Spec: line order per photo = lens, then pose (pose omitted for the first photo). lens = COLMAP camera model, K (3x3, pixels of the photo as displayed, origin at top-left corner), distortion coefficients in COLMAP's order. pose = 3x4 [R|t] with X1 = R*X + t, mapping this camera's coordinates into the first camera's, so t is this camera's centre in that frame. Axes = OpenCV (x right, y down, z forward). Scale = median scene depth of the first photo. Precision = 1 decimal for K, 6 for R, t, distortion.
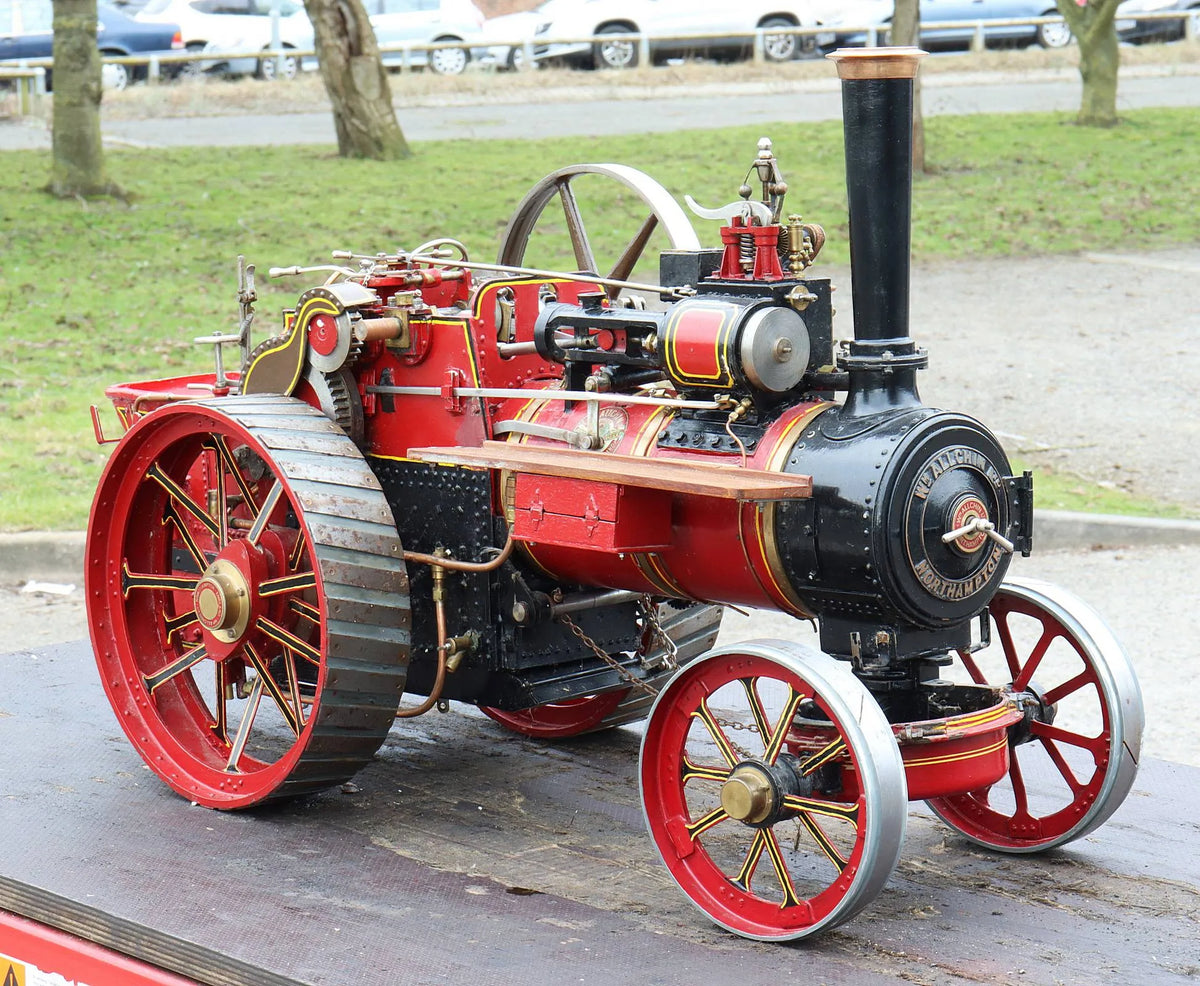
lens RADIAL K [[3320.3, 0, 565.8], [0, 3320.3, 494.6], [0, 0, 1]] dist [0.091616, -0.261813]
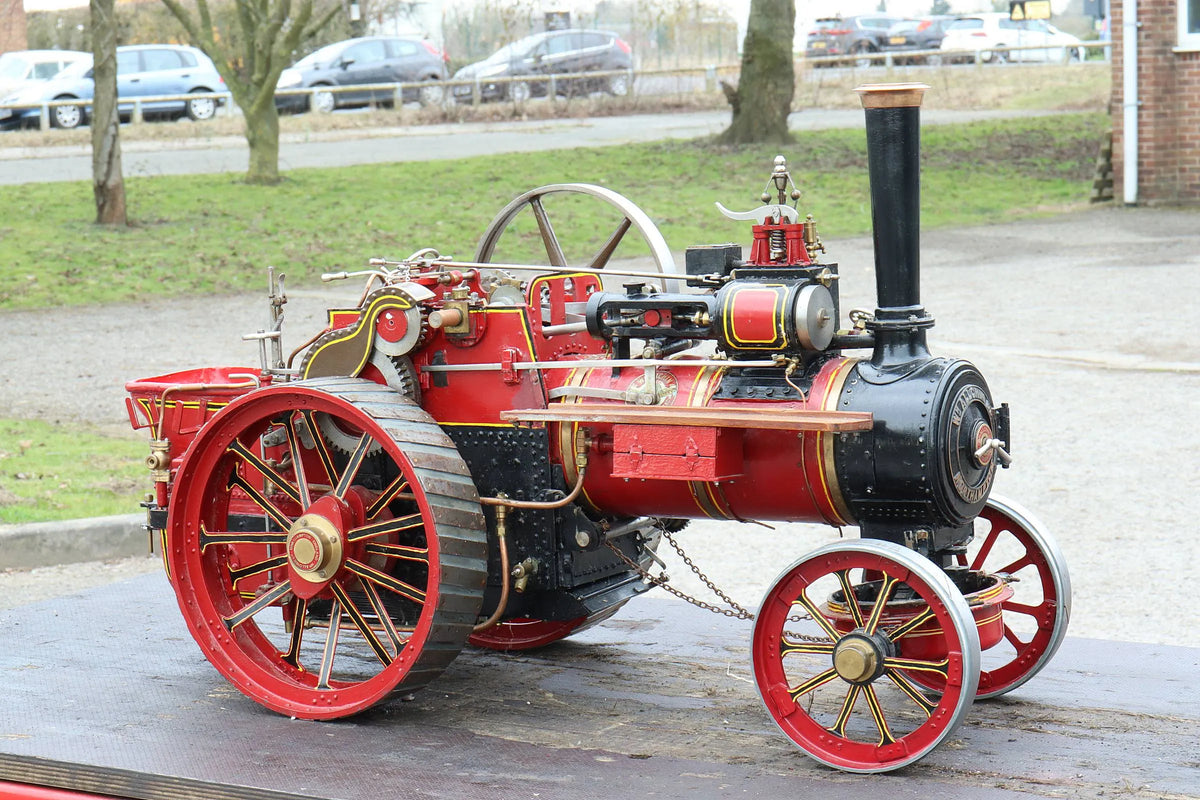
lens RADIAL K [[2847.4, 0, 623.8], [0, 2847.4, 400.7], [0, 0, 1]] dist [0.071113, -0.071342]
pose [[0.951611, -0.043419, 0.304223, -0.311507], [0.054354, 0.998141, -0.027567, 0.013303], [-0.302461, 0.042769, 0.952202, -0.026072]]
